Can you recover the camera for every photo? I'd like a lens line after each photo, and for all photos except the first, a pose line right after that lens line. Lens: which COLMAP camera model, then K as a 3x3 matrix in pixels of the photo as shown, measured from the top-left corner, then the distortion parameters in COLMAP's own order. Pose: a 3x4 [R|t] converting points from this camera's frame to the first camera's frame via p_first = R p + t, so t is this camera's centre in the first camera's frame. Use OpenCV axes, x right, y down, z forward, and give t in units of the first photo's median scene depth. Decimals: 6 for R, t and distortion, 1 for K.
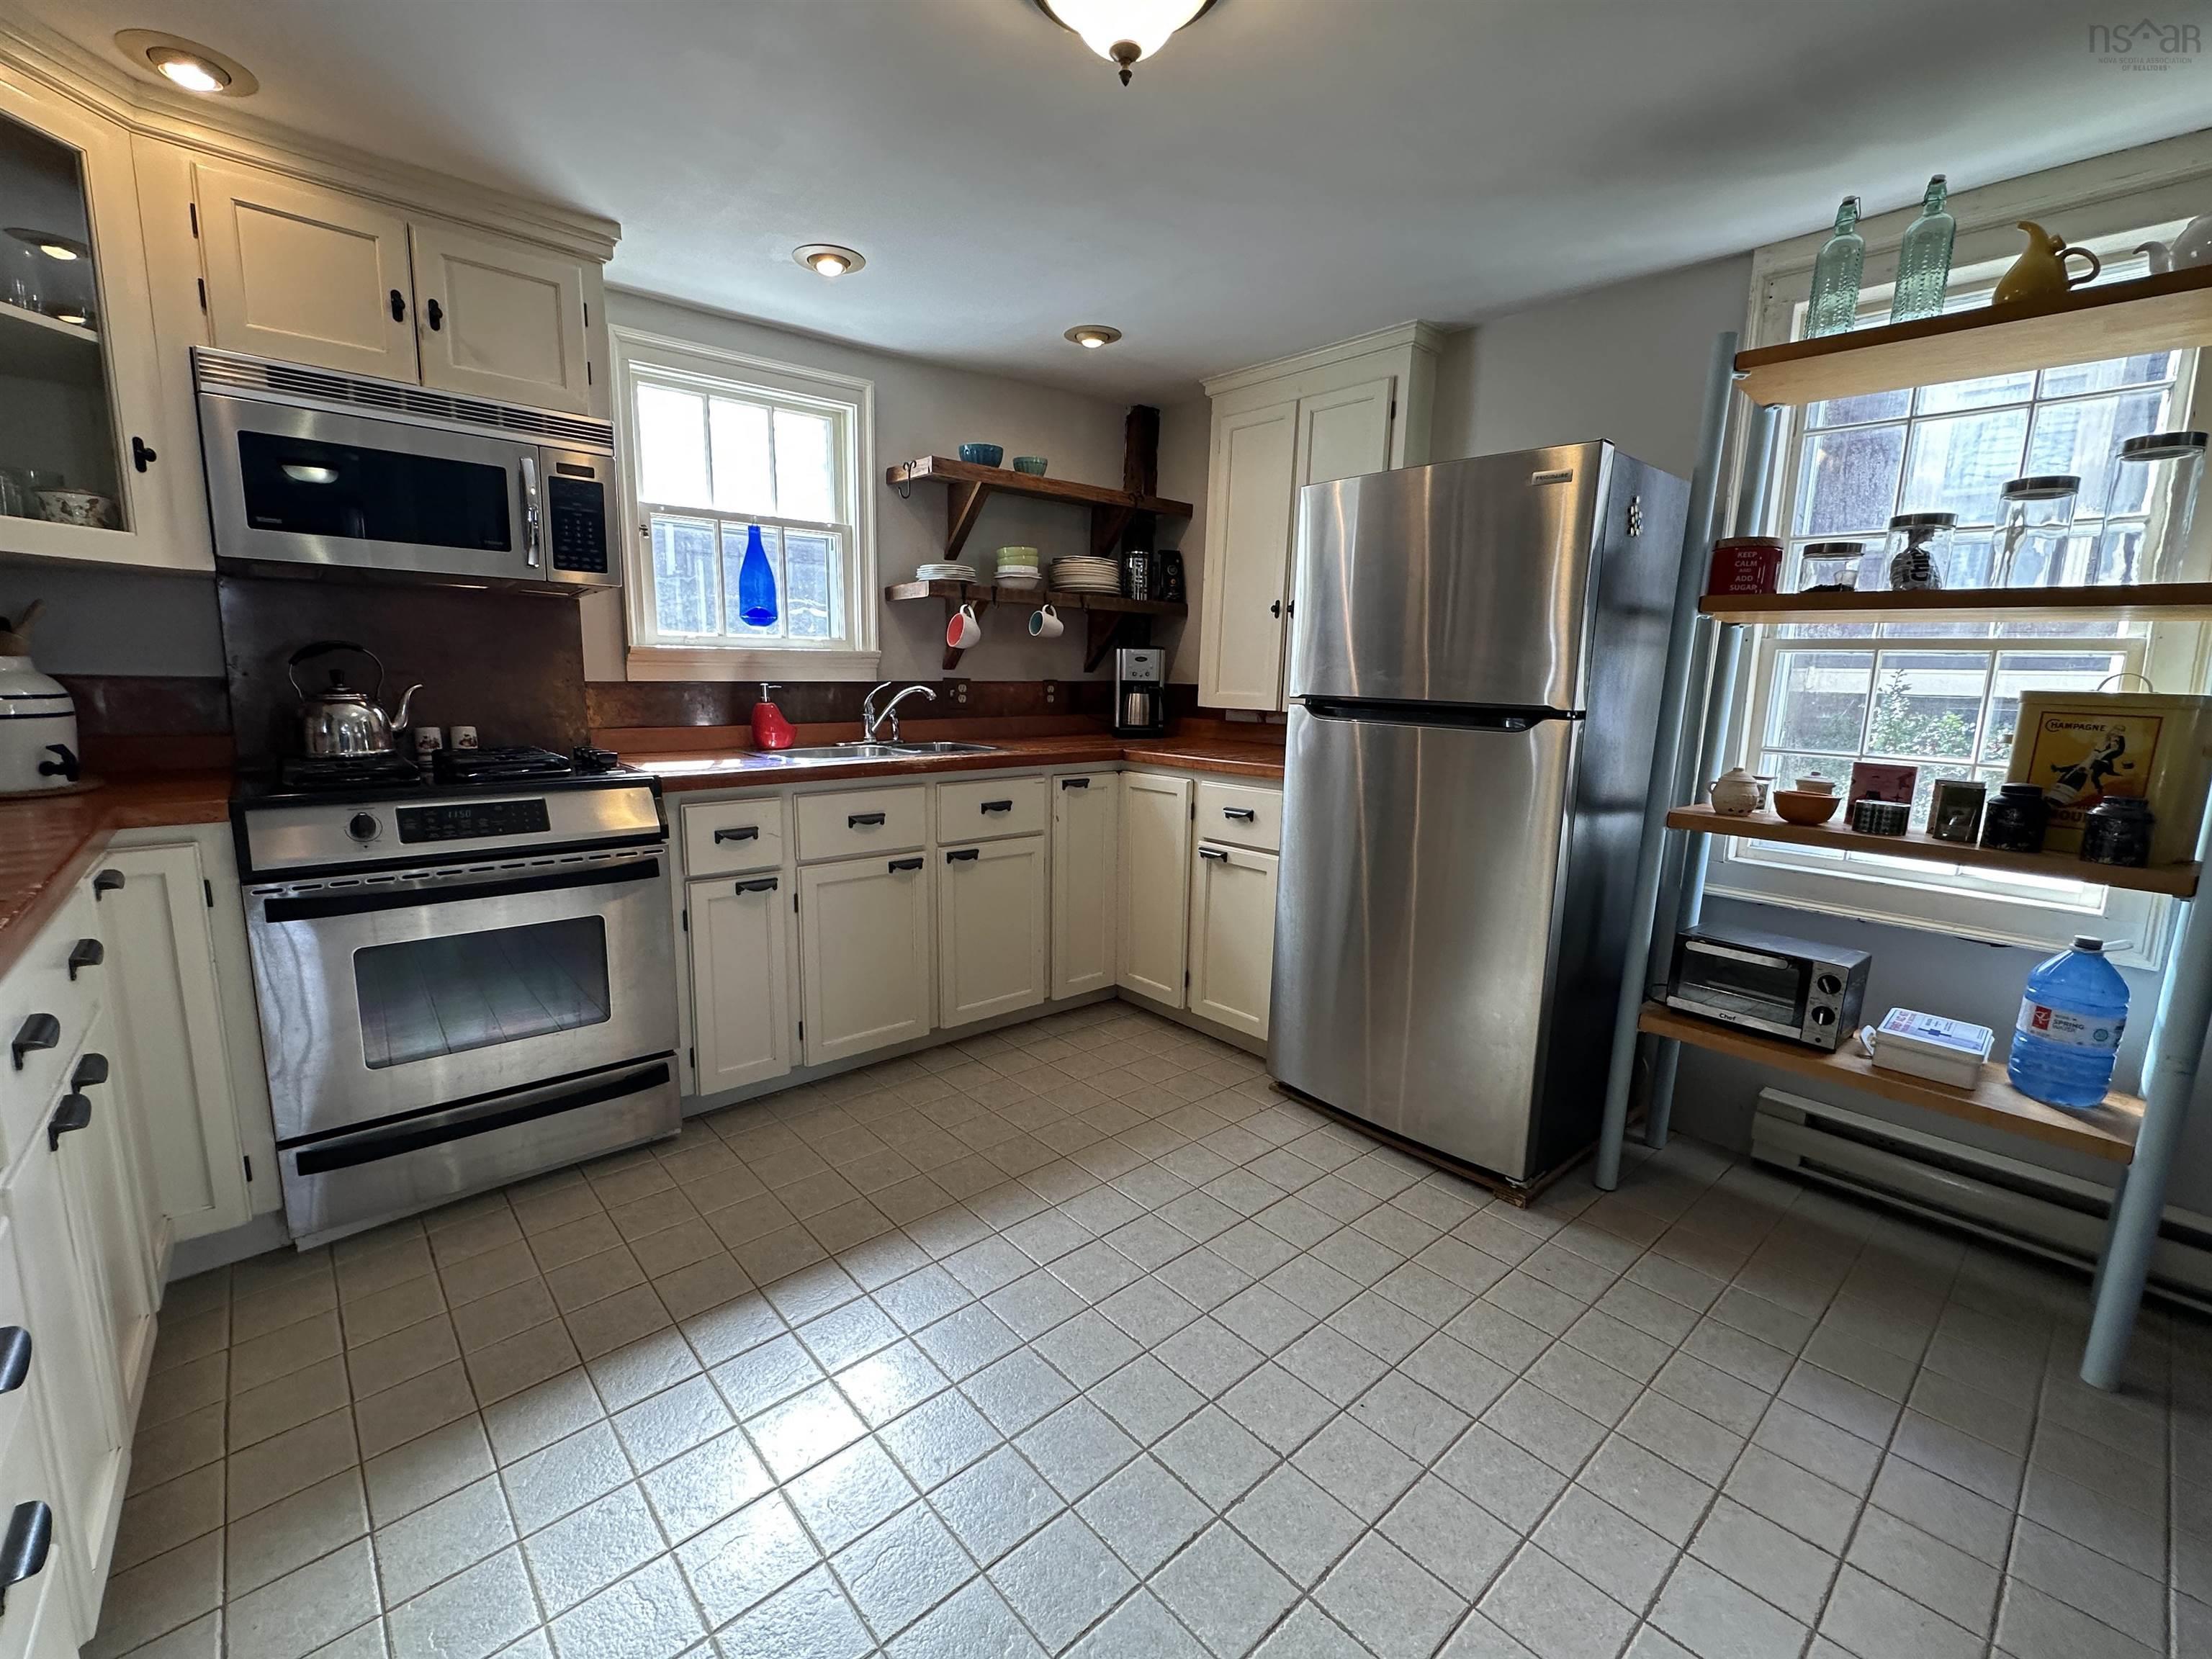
lens RADIAL K [[948.8, 0, 1103.0], [0, 948.8, 829.5], [0, 0, 1]] dist [-0.002183, 0.000153]
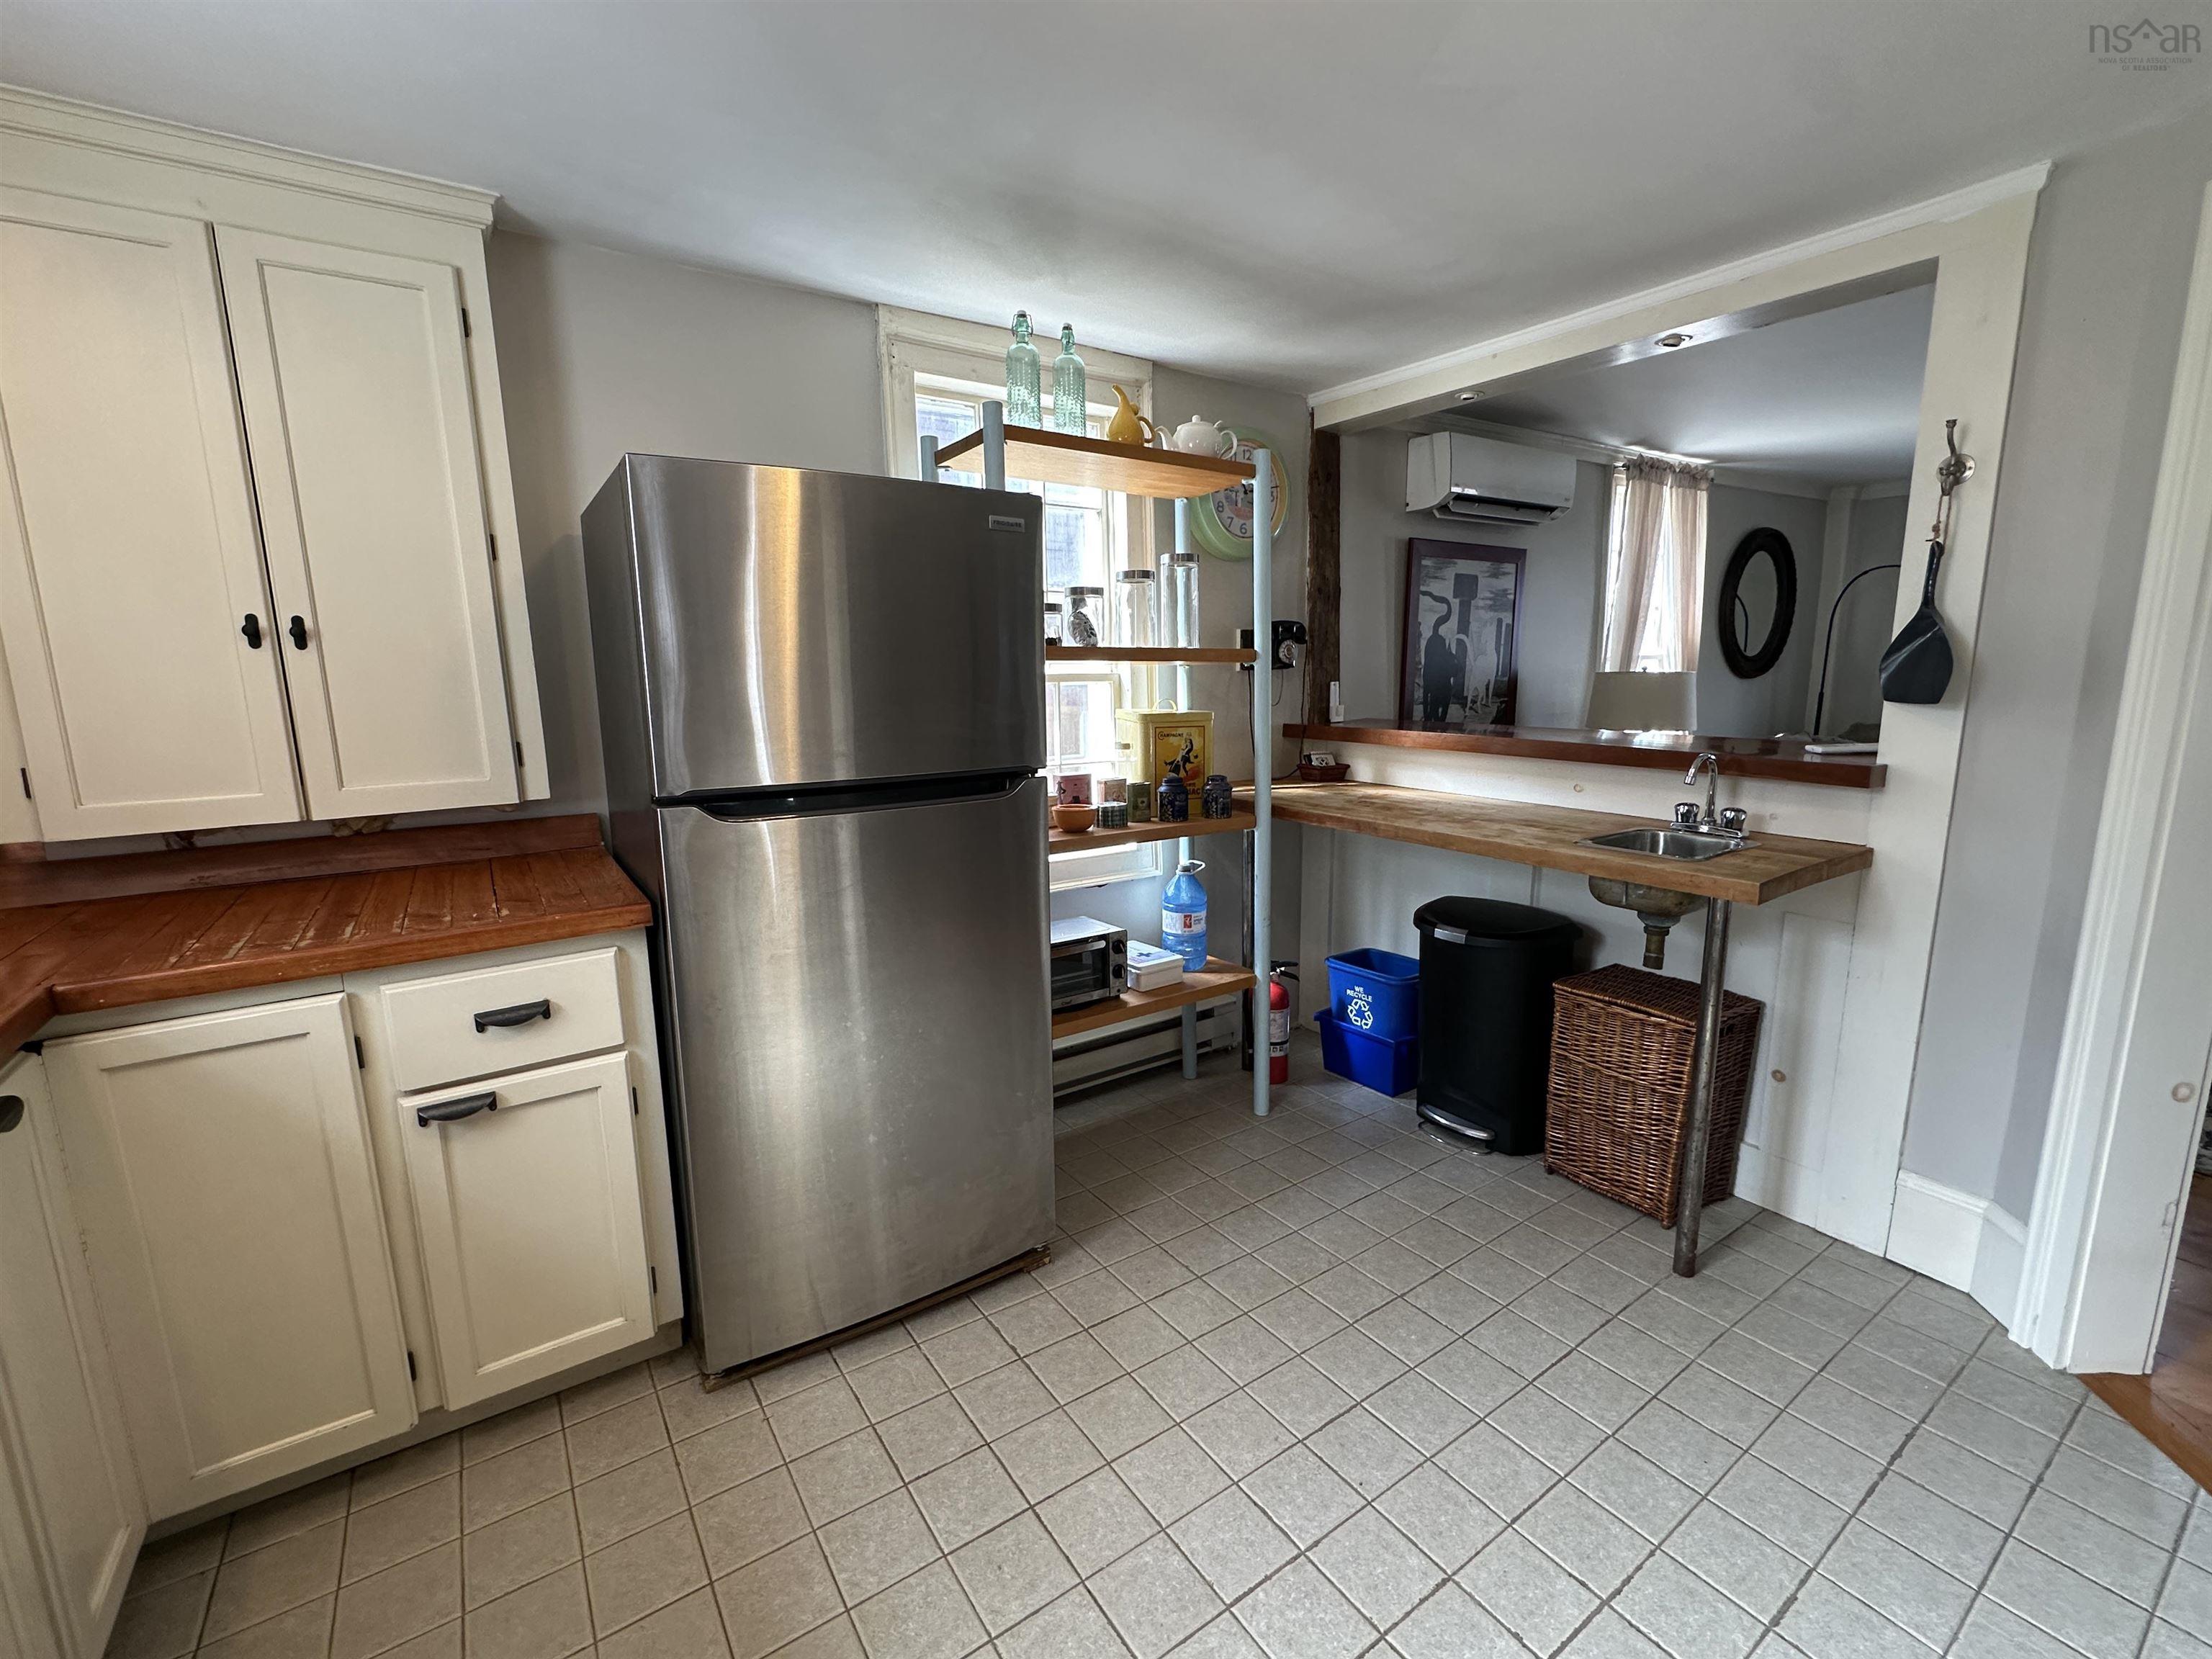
lens RADIAL K [[948.8, 0, 1107.2], [0, 948.8, 831.1], [0, 0, 1]] dist [-0.002183, 0.000153]
pose [[0.122954, -0.198475, 0.972363, -0.474236], [0.178611, 0.968224, 0.175045, -0.223730], [-0.976207, 0.152152, 0.154497, 0.803043]]
